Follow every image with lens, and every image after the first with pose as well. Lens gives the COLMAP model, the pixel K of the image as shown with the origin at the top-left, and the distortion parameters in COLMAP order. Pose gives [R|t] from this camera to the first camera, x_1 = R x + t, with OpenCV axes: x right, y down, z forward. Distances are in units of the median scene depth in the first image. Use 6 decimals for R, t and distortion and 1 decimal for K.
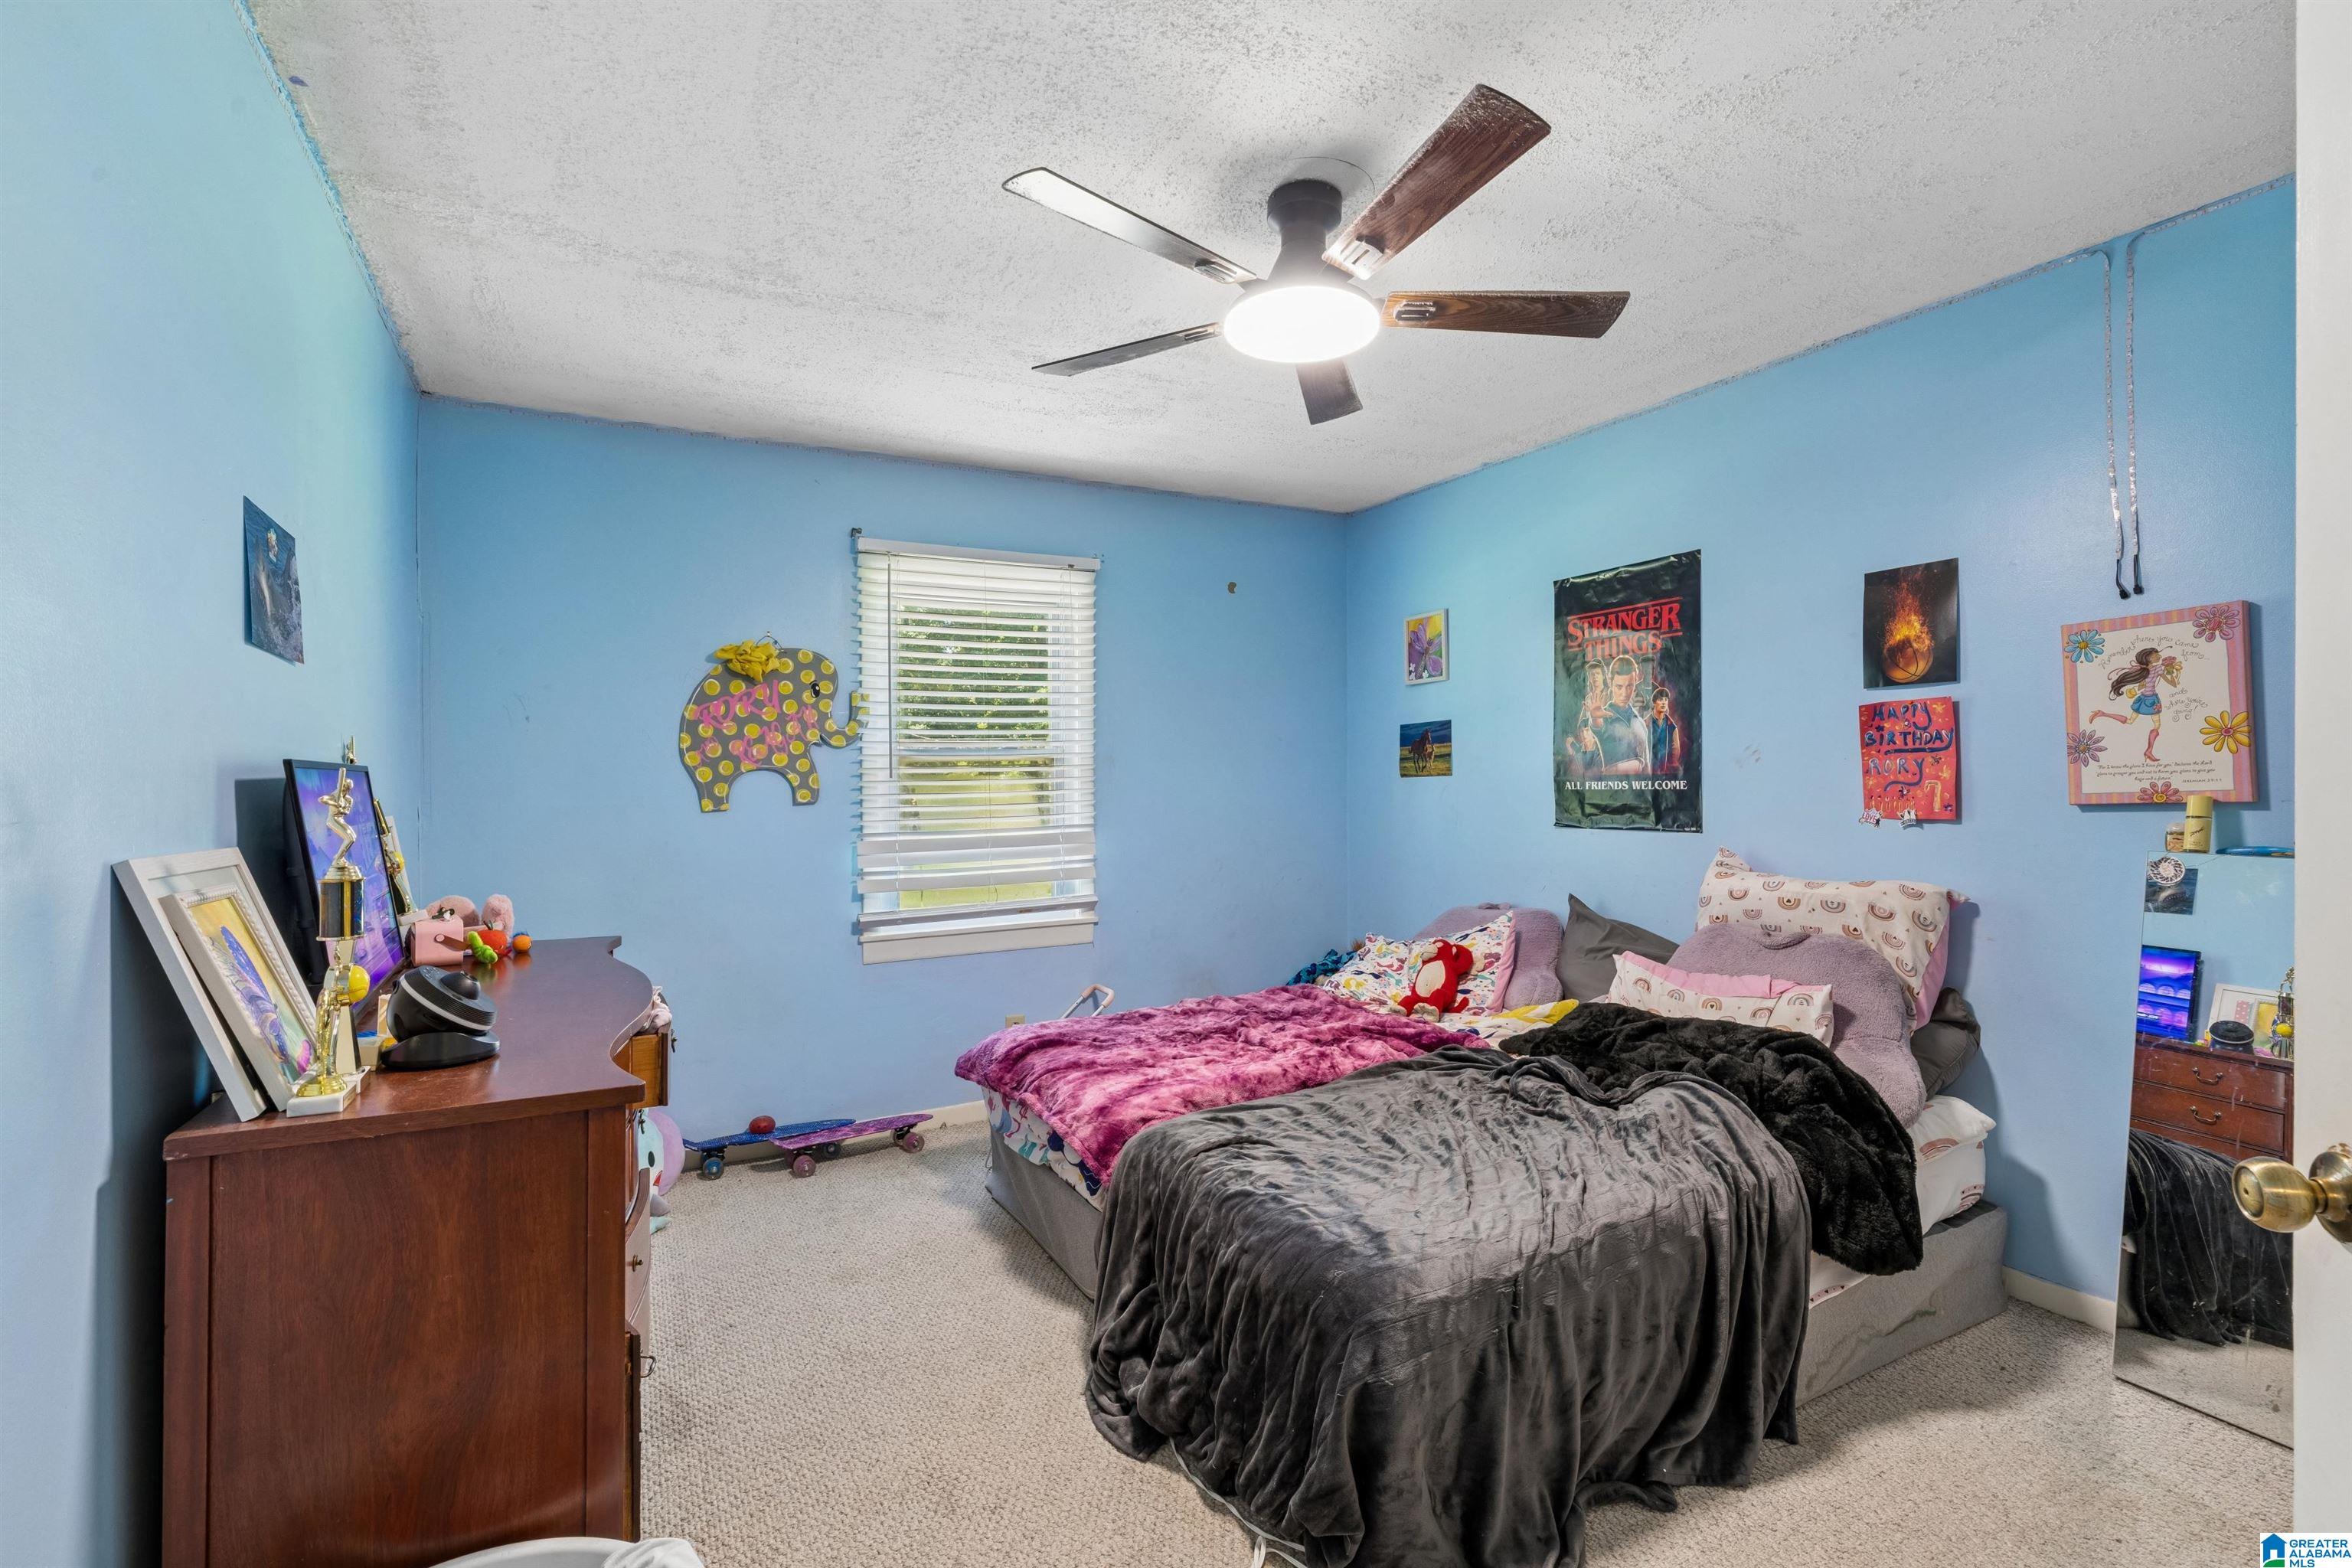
lens RADIAL K [[1064.3, 0, 1181.9], [0, 1064.3, 780.8], [0, 0, 1]] dist [-0.002905, 0.000085]
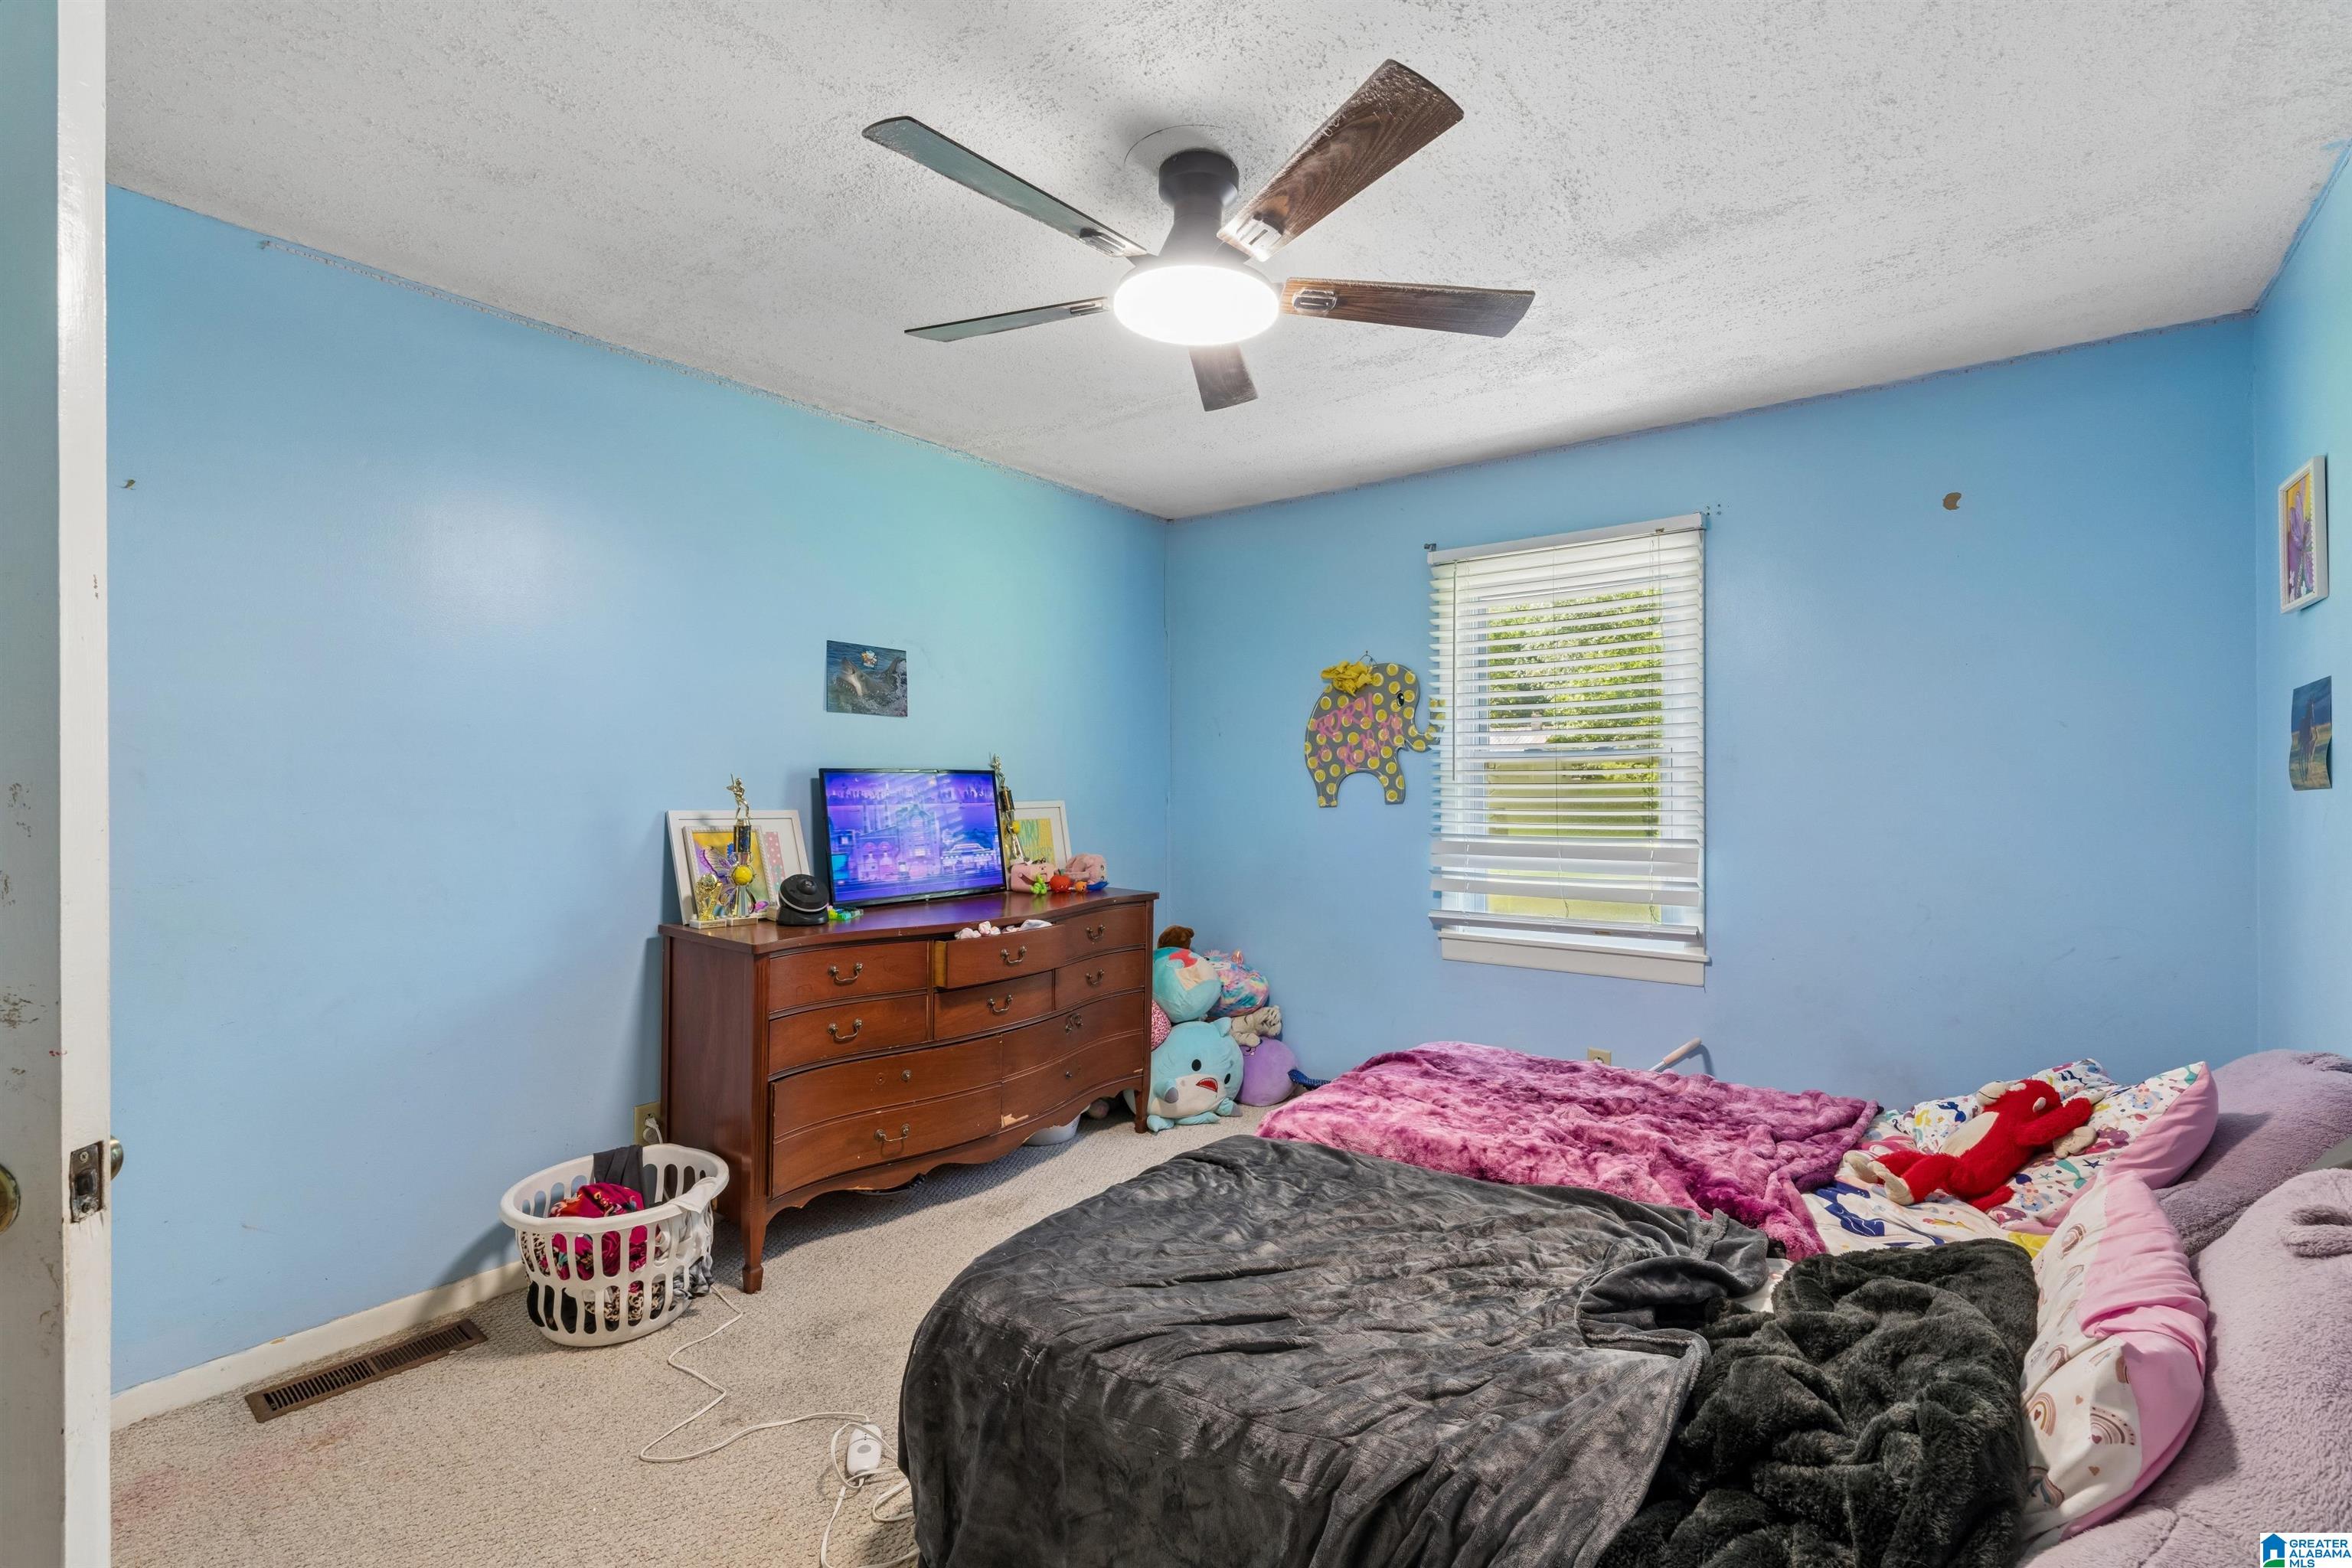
lens RADIAL K [[1052.3, 0, 1179.8], [0, 1052.3, 770.8], [0, 0, 1]] dist [-0.003266, 0.000052]
pose [[0.404843, 0.002875, -0.914382, 0.560526], [-0.009287, 0.999956, -0.000968, -0.008714], [0.914339, 0.008883, 0.404852, 0.359311]]
